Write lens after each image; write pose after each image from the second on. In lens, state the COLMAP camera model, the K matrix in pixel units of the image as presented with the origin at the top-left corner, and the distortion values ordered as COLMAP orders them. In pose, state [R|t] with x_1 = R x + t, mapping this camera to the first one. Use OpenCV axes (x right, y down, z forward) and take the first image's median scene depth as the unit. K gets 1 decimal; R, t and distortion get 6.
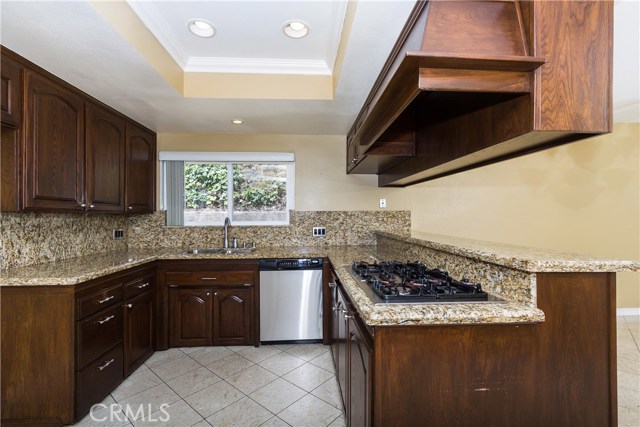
lens RADIAL K [[293.2, 0, 320.0], [0, 293.2, 213.5], [0, 0, 1]] dist [0.001267, -0.000251]
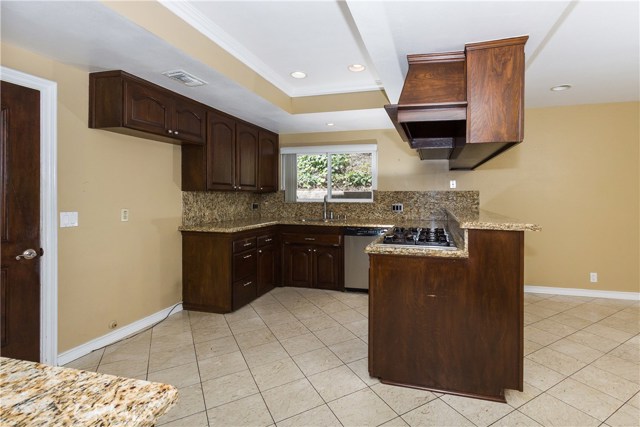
lens RADIAL K [[303.8, 0, 352.0], [0, 303.8, 197.3], [0, 0, 1]] dist [0.000594, -0.000002]
pose [[0.954241, 0.009397, -0.298893, 0.237416], [-0.004981, 0.999867, 0.015532, -0.000714], [0.298999, -0.013333, 0.954160, -0.312290]]
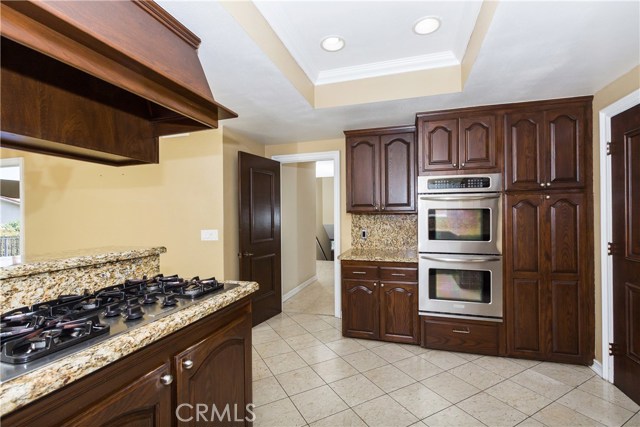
lens RADIAL K [[293.2, 0, 320.0], [0, 293.2, 213.5], [0, 0, 1]] dist [0.001267, -0.000251]
pose [[-0.934988, 0.011691, 0.354486, -0.231594], [0.005608, 0.999819, -0.018183, 0.008477], [-0.354635, -0.015013, -0.934884, 0.828248]]
